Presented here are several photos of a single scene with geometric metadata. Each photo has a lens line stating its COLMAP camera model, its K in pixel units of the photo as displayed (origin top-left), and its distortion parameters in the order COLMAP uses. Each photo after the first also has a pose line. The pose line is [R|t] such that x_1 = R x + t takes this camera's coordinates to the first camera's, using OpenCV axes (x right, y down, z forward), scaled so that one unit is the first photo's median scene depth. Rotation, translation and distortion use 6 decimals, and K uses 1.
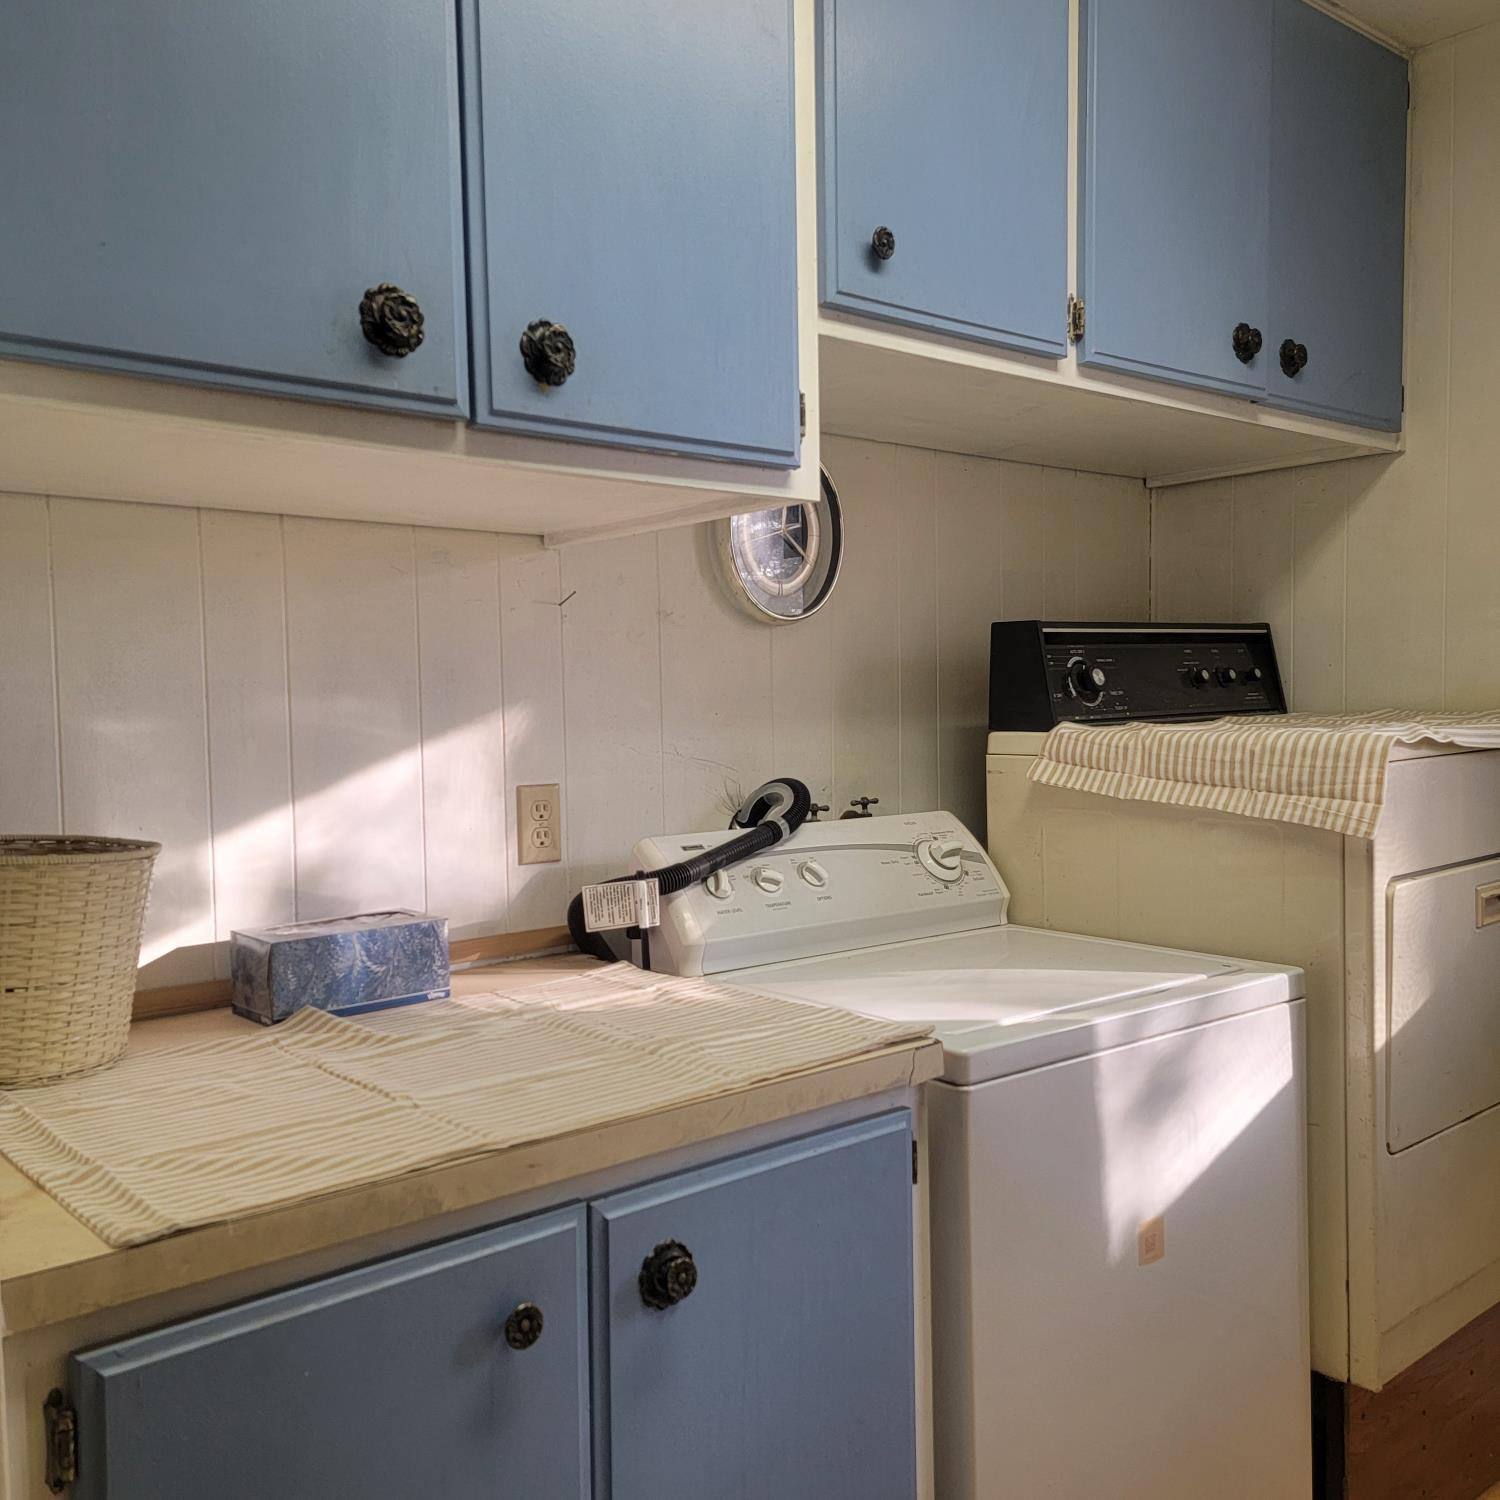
lens RADIAL K [[1357.6, 0, 726.7], [0, 1357.6, 741.4], [0, 0, 1]] dist [0.080221, -0.081703]
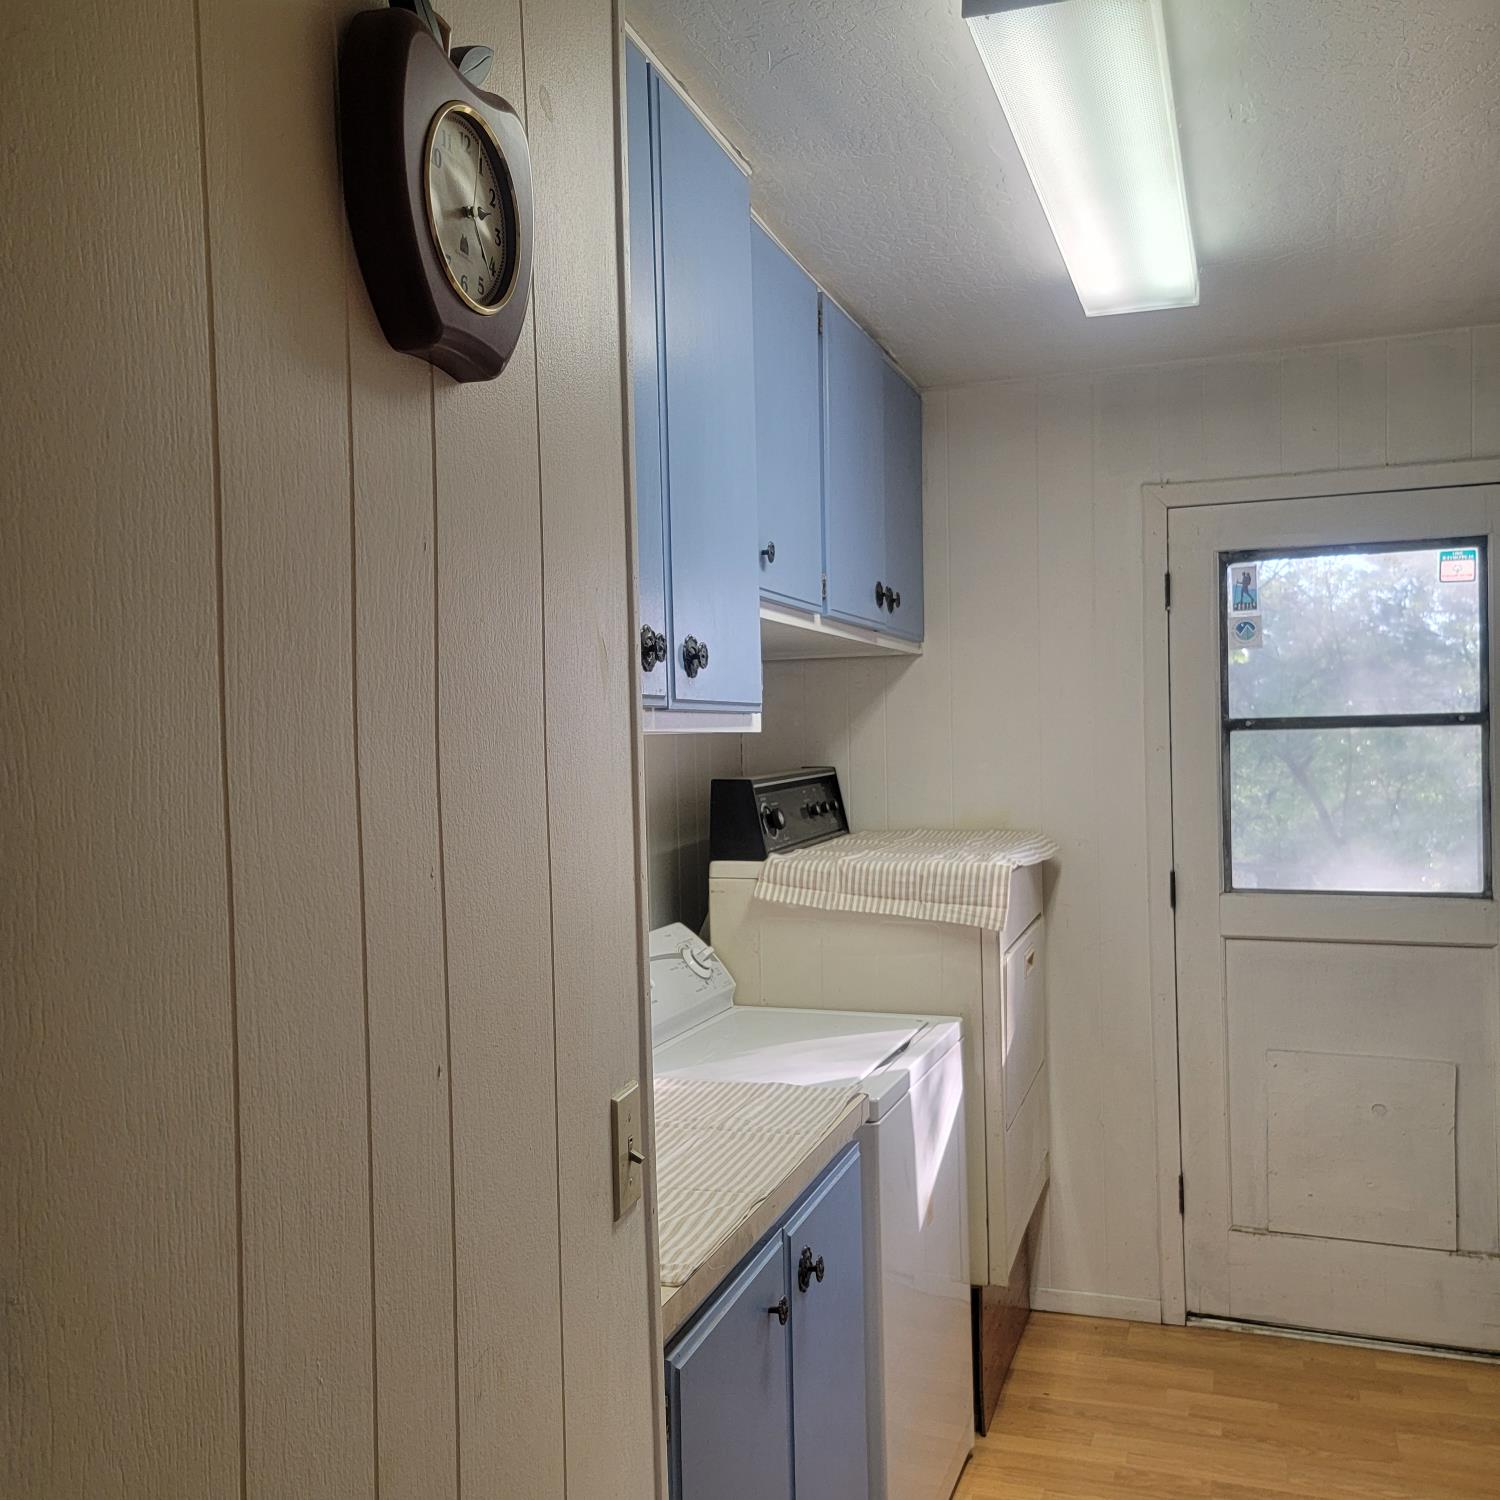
lens RADIAL K [[1357.6, 0, 726.7], [0, 1357.6, 741.4], [0, 0, 1]] dist [0.080221, -0.081703]
pose [[0.860671, -0.001548, 0.509159, -0.562636], [0.022022, 0.999173, -0.034187, -0.093657], [-0.508685, 0.040636, 0.859993, -0.187809]]
